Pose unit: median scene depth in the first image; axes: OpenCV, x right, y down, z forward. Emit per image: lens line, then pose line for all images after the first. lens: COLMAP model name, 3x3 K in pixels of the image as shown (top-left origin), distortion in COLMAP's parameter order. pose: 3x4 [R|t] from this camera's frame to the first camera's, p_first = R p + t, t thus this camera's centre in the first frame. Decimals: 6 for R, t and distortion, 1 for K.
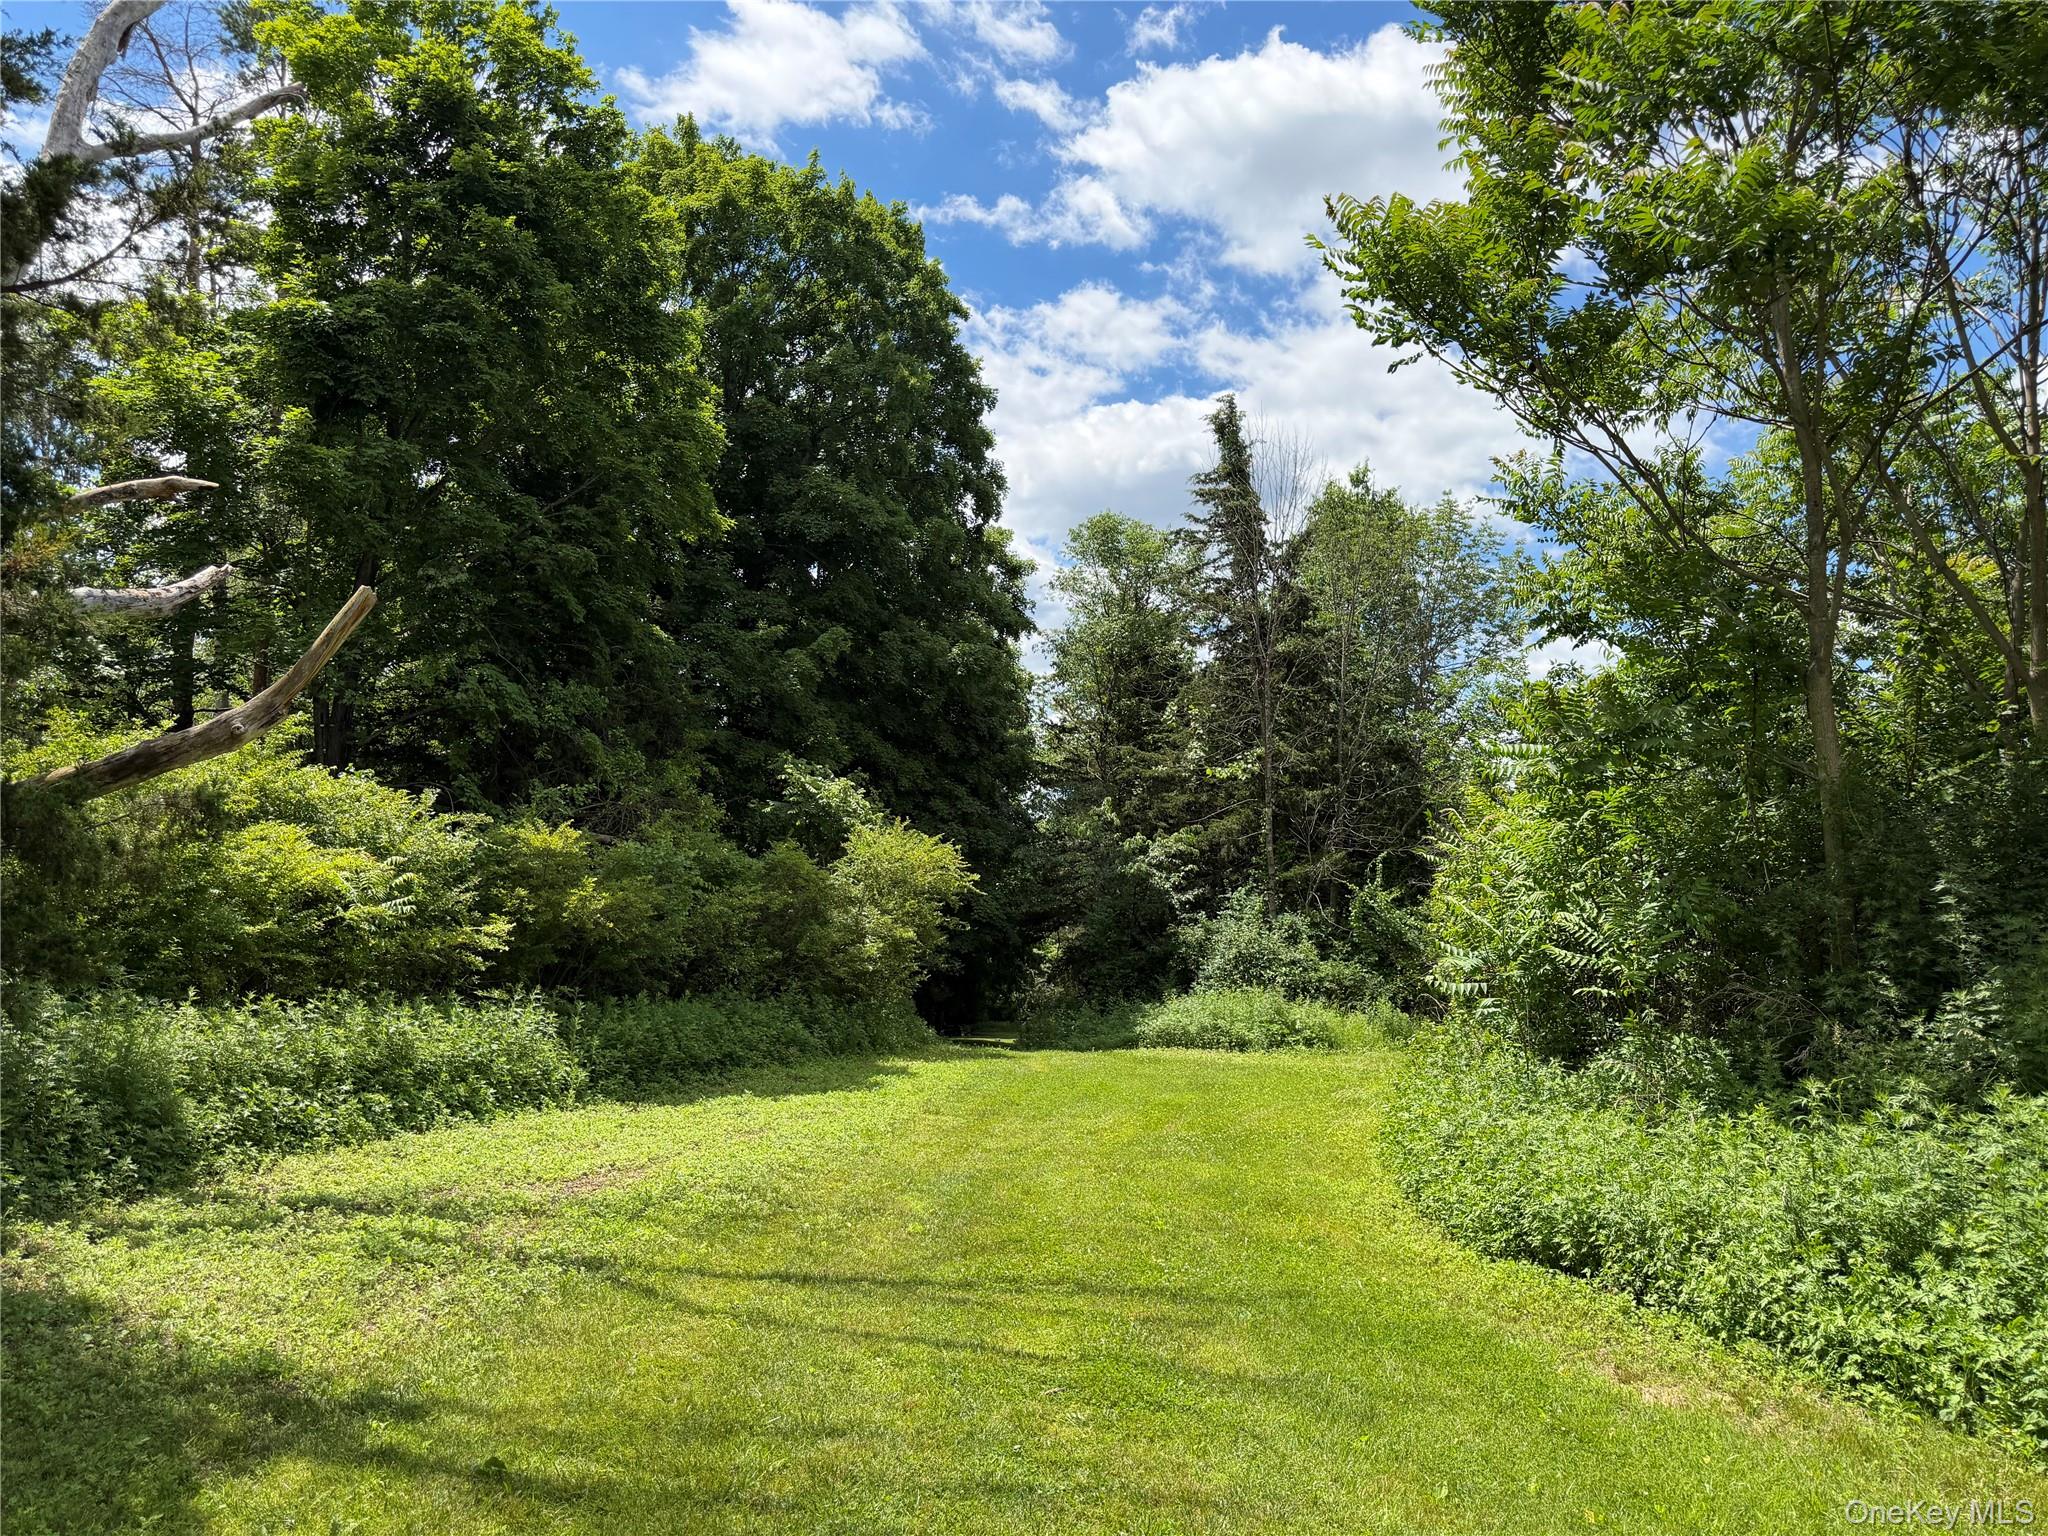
lens RADIAL K [[1447.5, 0, 1023.1], [0, 1447.5, 770.8], [0, 0, 1]] dist [-0.000454, 0.000001]
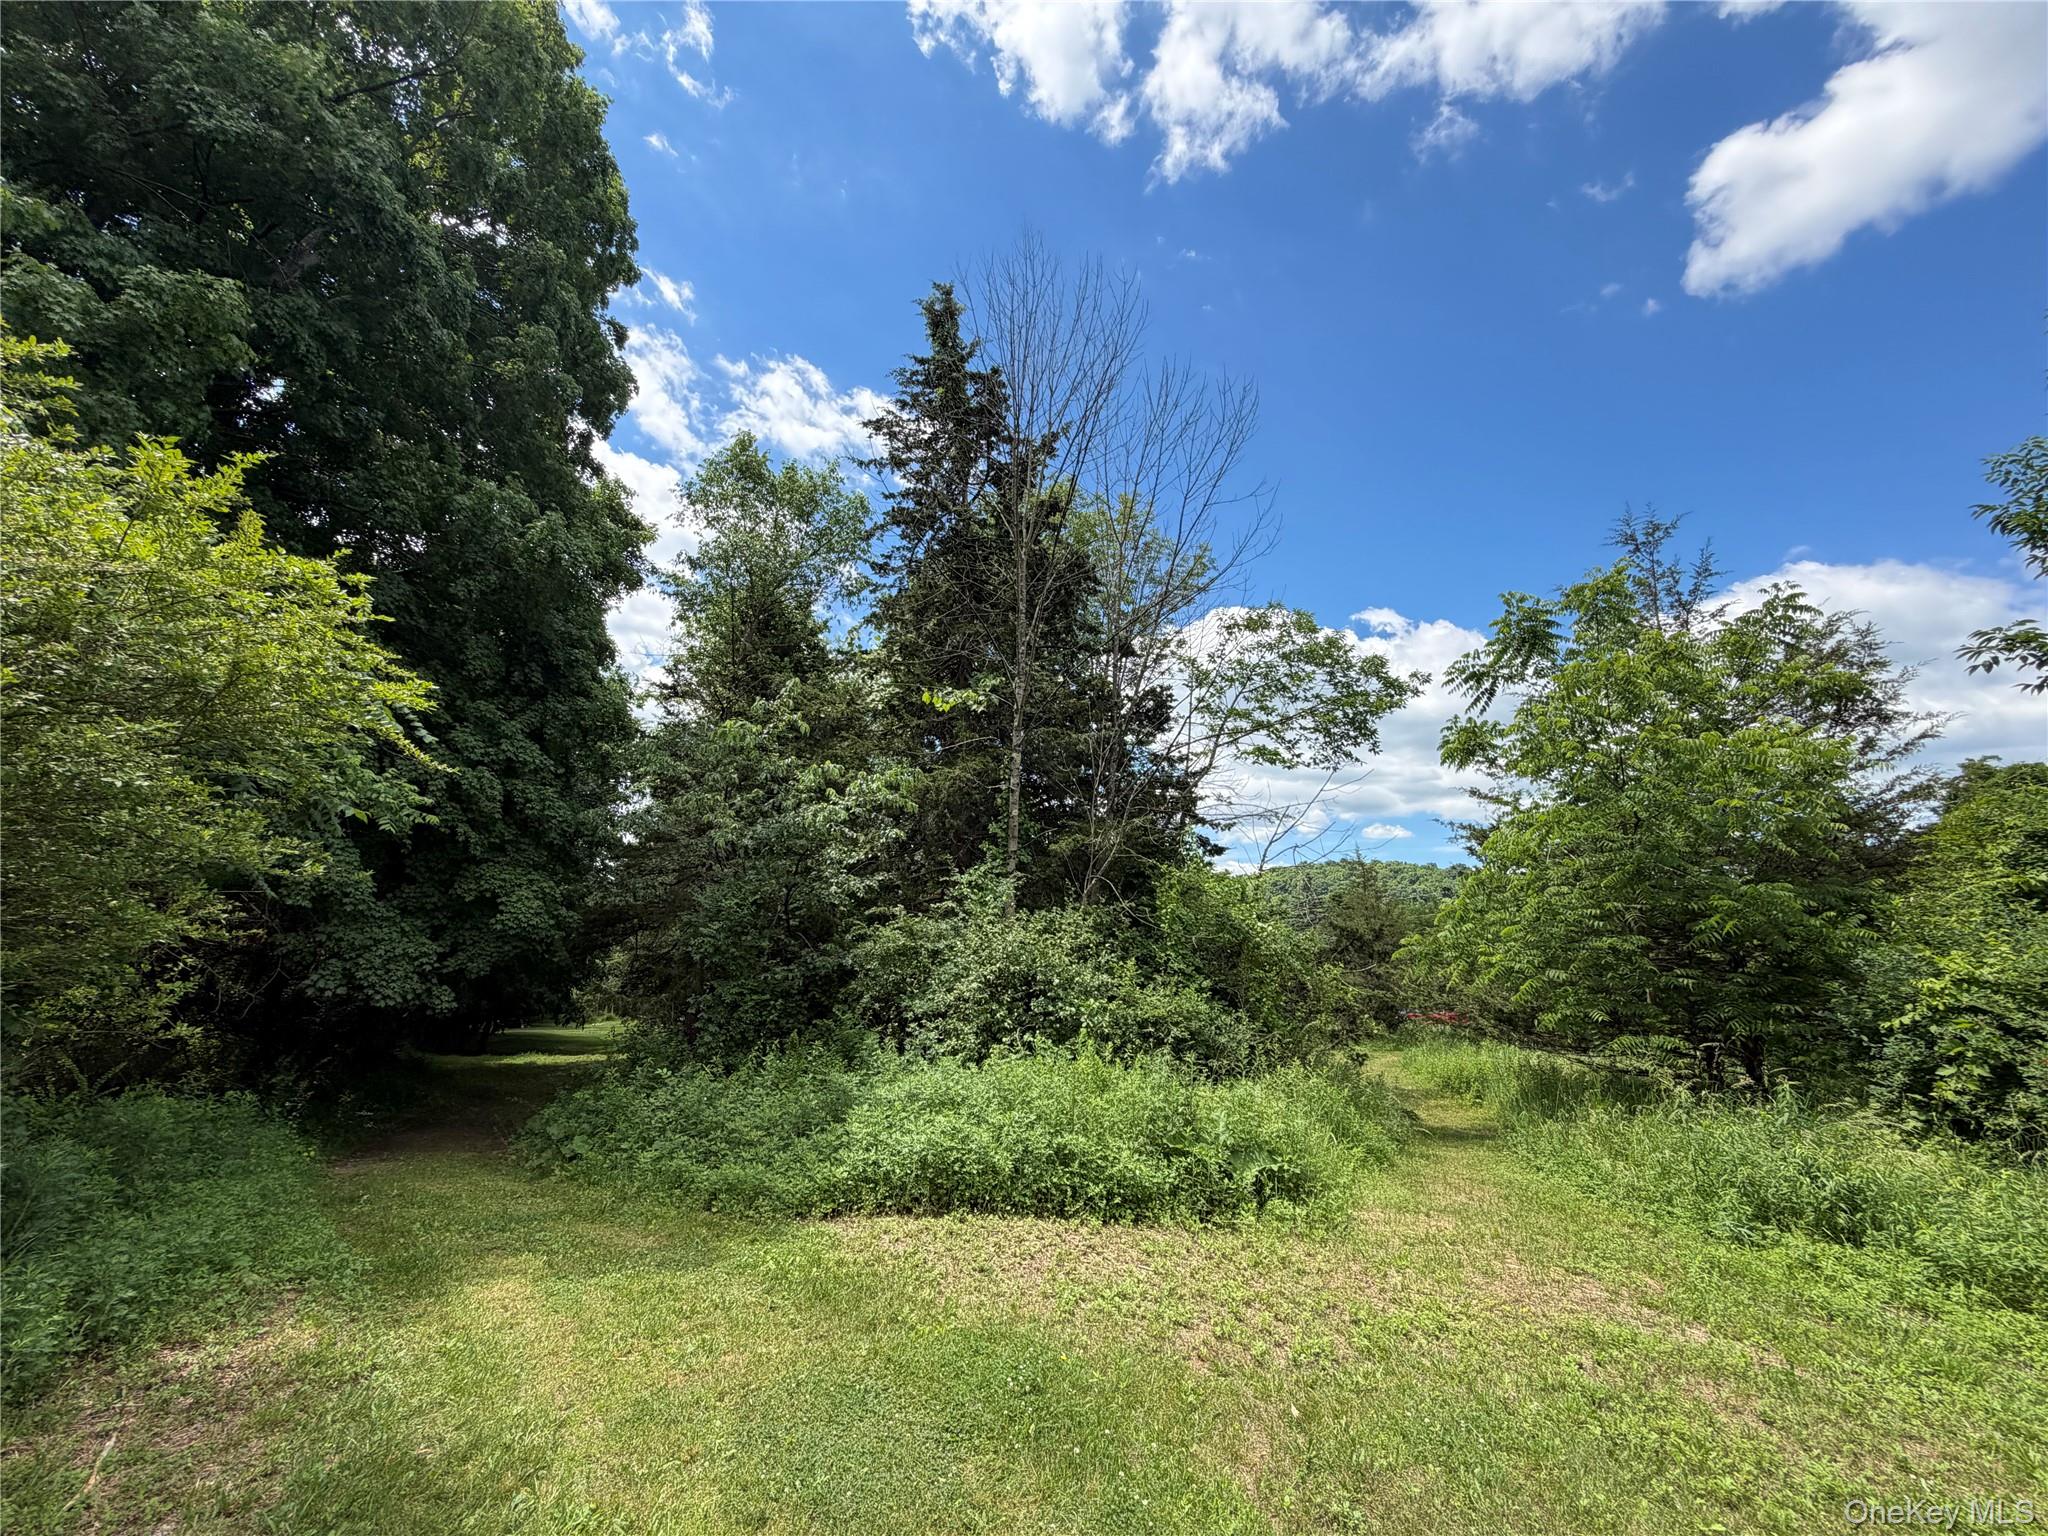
lens RADIAL K [[821.9, 0, 1033.6], [0, 821.9, 774.7], [0, 0, 1]] dist [-0.005857, 0.001509]
pose [[0.885751, 0.106943, 0.451673, 0.004614], [-0.063368, 0.991846, -0.110573, 0.078528], [-0.459815, 0.069319, 0.885305, 0.660666]]
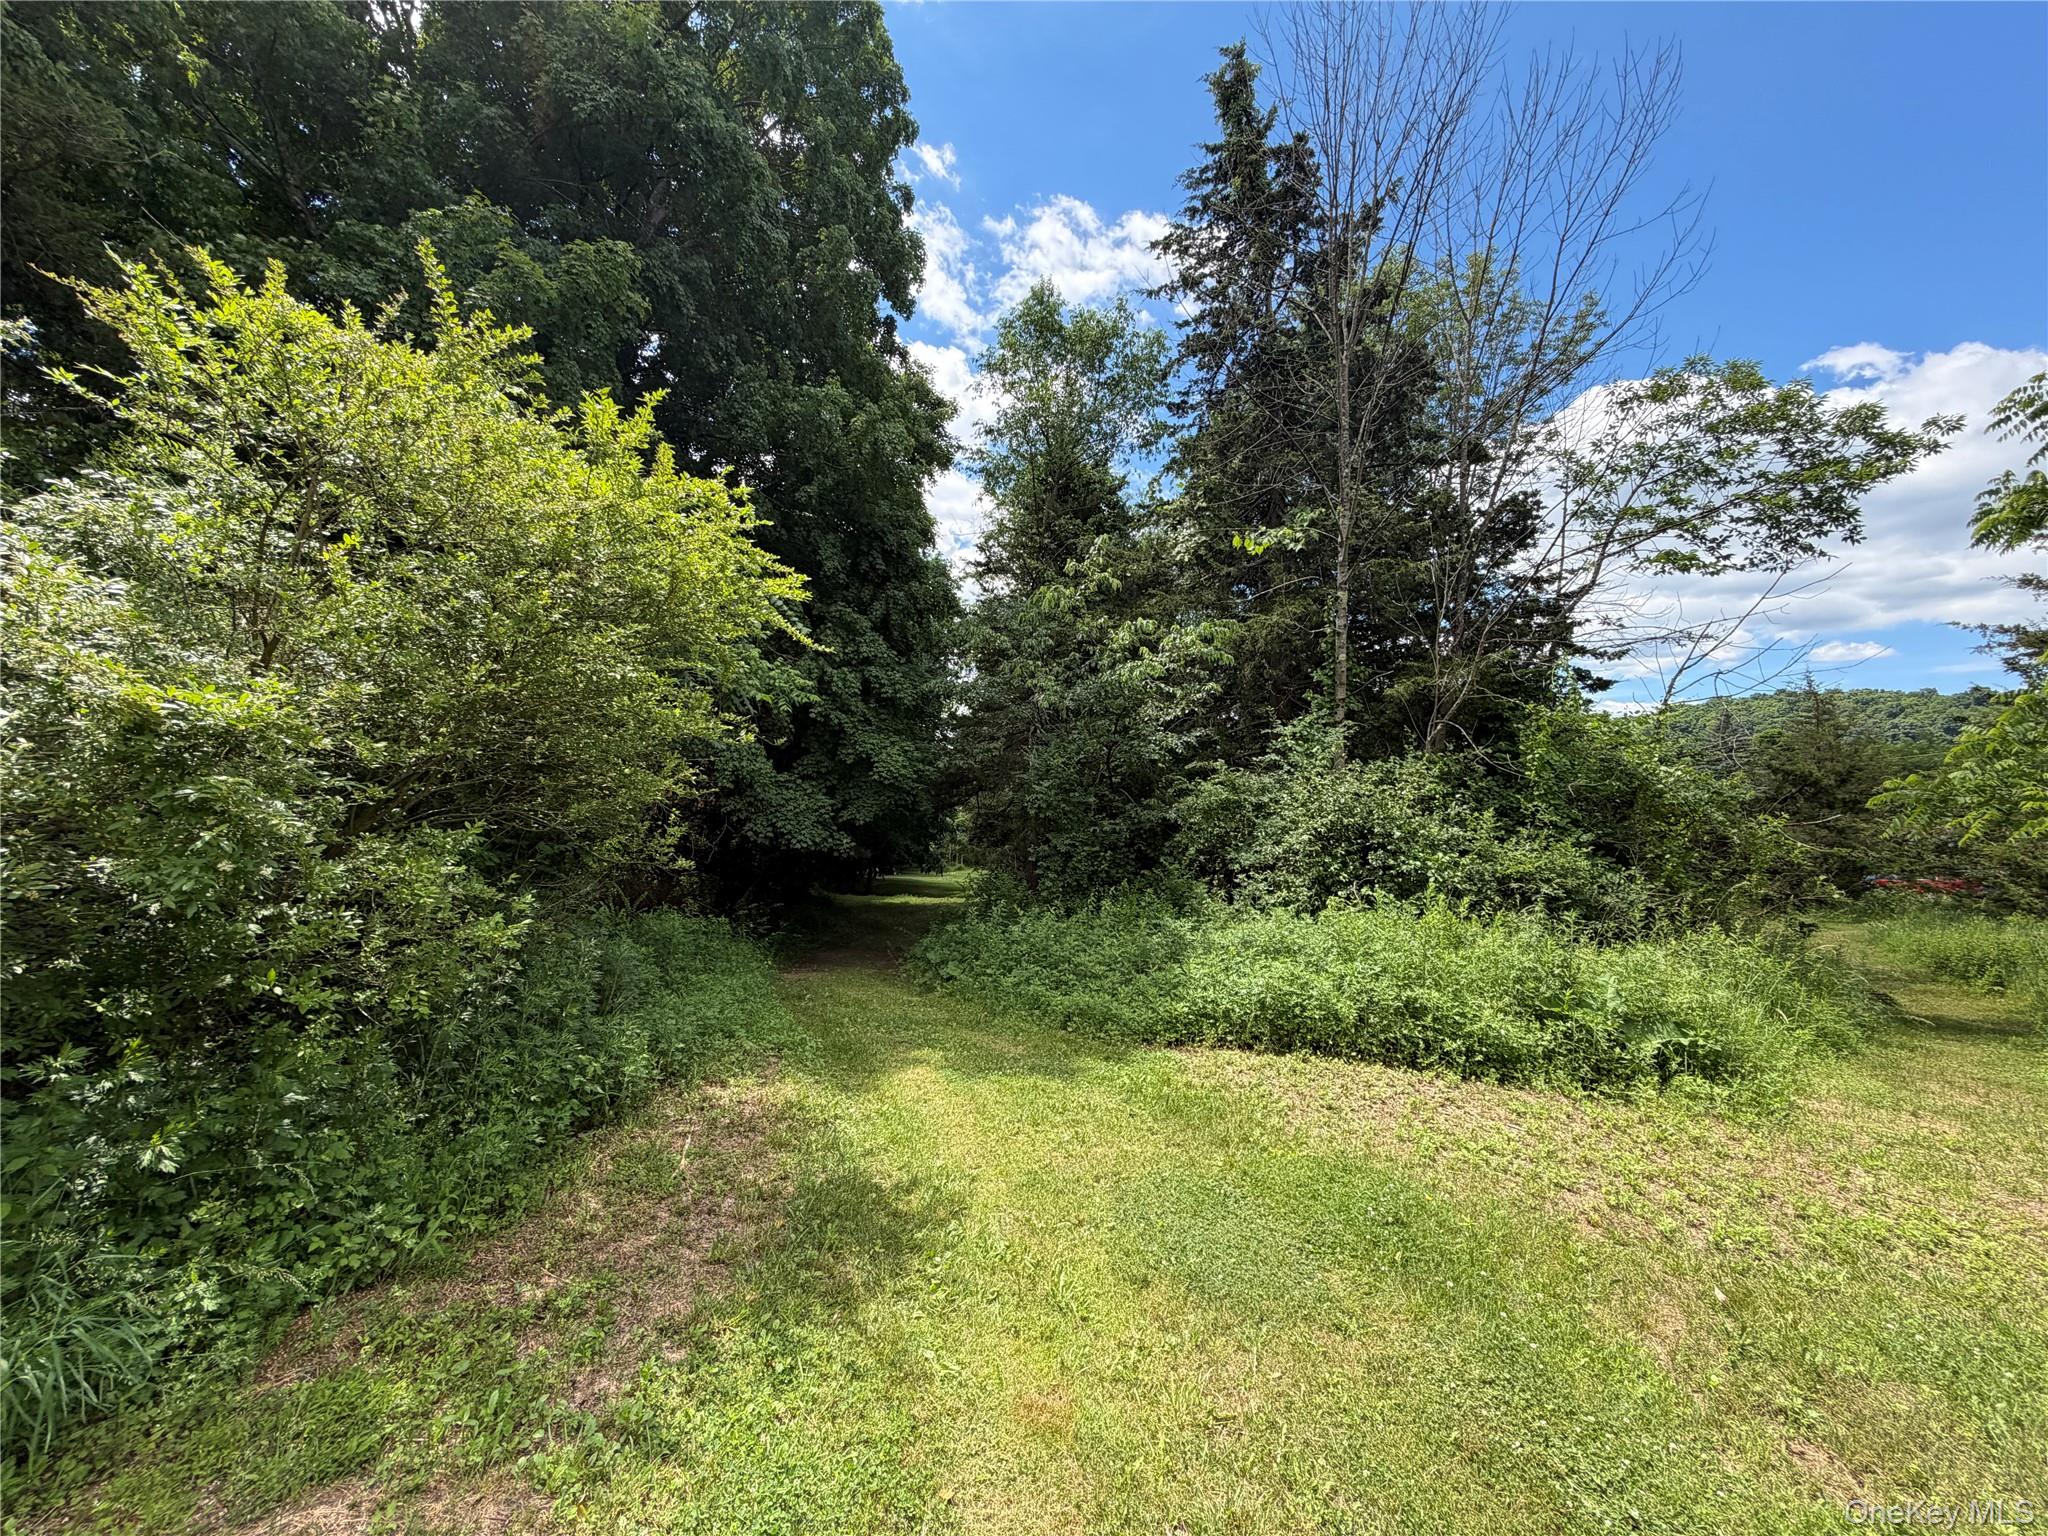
lens RADIAL K [[821.9, 0, 1023.0], [0, 821.9, 780.7], [0, 0, 1]] dist [-0.005857, 0.001509]
pose [[0.994376, 0.009106, 0.105512, -0.001200], [-0.017319, 0.996867, 0.077182, 0.082356], [-0.104479, -0.078575, 0.991418, 0.665407]]
